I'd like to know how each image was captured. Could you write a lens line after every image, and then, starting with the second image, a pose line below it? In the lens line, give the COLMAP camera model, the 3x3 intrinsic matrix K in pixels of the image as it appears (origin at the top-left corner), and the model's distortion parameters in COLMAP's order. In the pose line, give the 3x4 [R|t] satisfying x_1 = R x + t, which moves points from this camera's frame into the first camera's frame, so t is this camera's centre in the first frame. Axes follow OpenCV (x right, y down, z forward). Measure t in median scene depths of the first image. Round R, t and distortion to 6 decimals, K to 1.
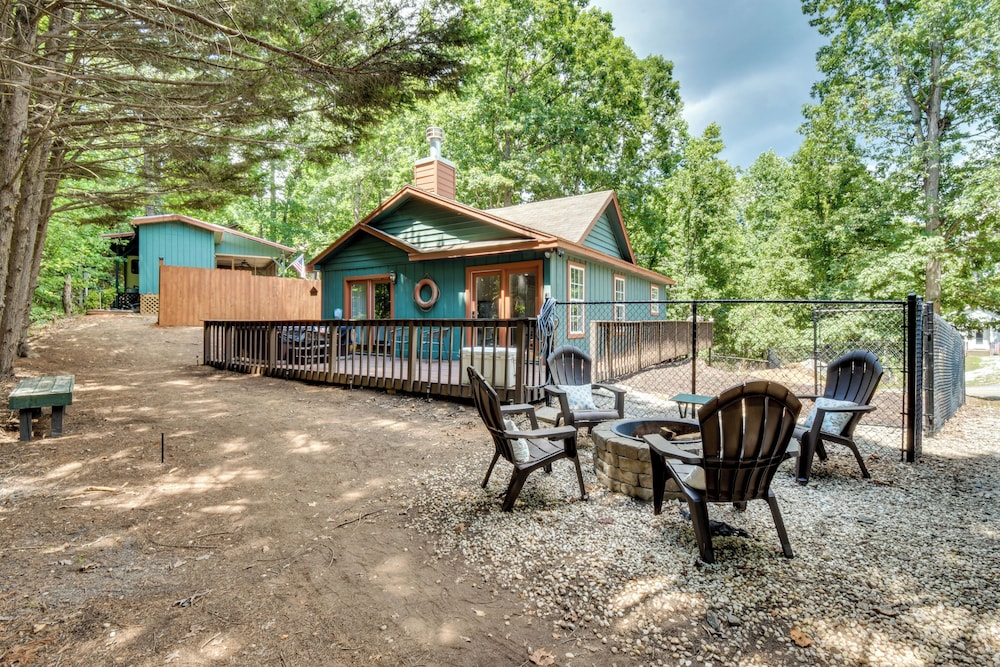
lens RADIAL K [[498.1, 0, 500.0], [0, 498.1, 333.5], [0, 0, 1]] dist [0.003775, -0.024314]
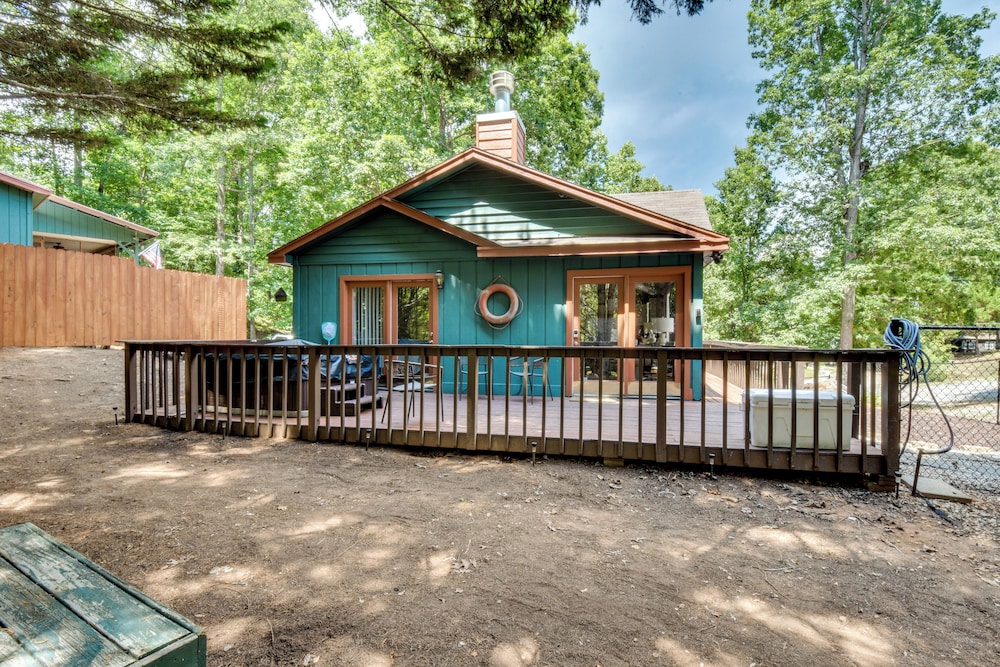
lens RADIAL K [[495.3, 0, 501.5], [0, 495.3, 353.4], [0, 0, 1]] dist [-0.007405, -0.000835]
pose [[0.928260, -0.007614, 0.371854, -0.409095], [0.001321, 0.999852, 0.017176, -0.021994], [-0.371930, -0.015453, 0.928132, 0.337980]]
